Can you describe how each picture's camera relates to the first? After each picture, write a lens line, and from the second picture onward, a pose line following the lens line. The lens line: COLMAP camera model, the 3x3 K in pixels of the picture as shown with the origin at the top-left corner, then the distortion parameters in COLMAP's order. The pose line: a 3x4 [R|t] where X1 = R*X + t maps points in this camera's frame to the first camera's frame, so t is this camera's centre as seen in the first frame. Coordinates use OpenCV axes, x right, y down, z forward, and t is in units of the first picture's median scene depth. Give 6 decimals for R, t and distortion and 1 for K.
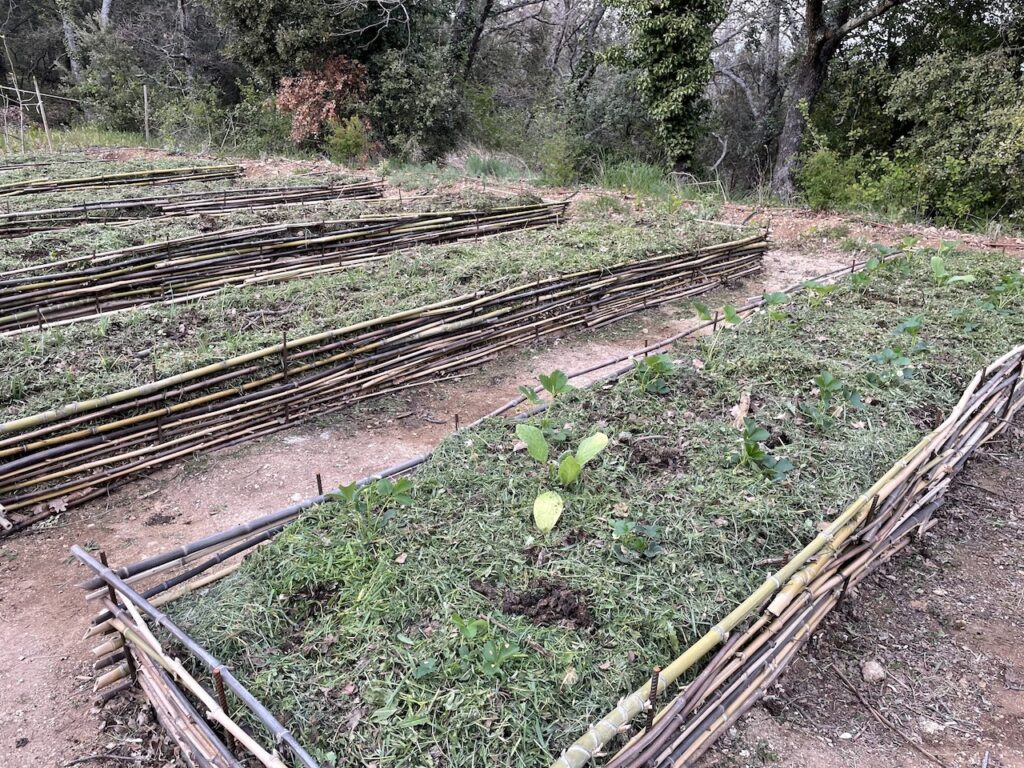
lens RADIAL K [[769.4, 0, 512.0], [0, 769.4, 384.0], [0, 0, 1]] dist [0.064465, -0.083177]
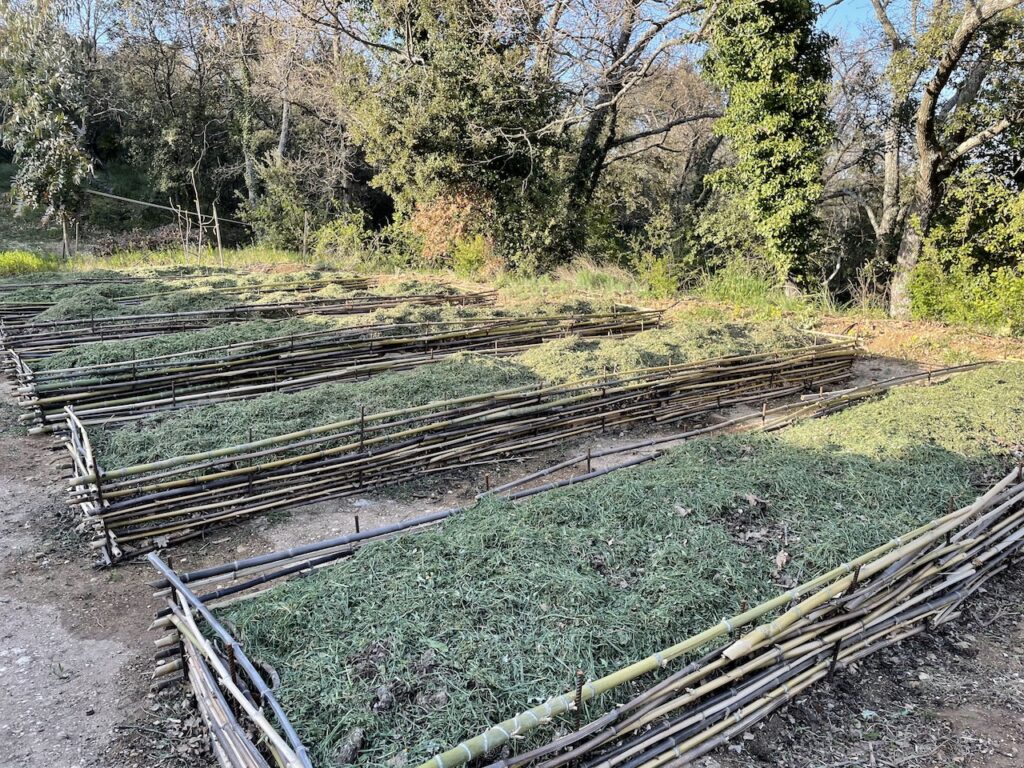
lens RADIAL K [[769.4, 0, 512.0], [0, 769.4, 384.0], [0, 0, 1]] dist [0.064465, -0.083177]
pose [[0.985109, 0.028307, -0.169587, 0.110518], [-0.052656, 0.988629, -0.140854, 0.045739], [0.163672, 0.147687, 0.975397, -0.082955]]
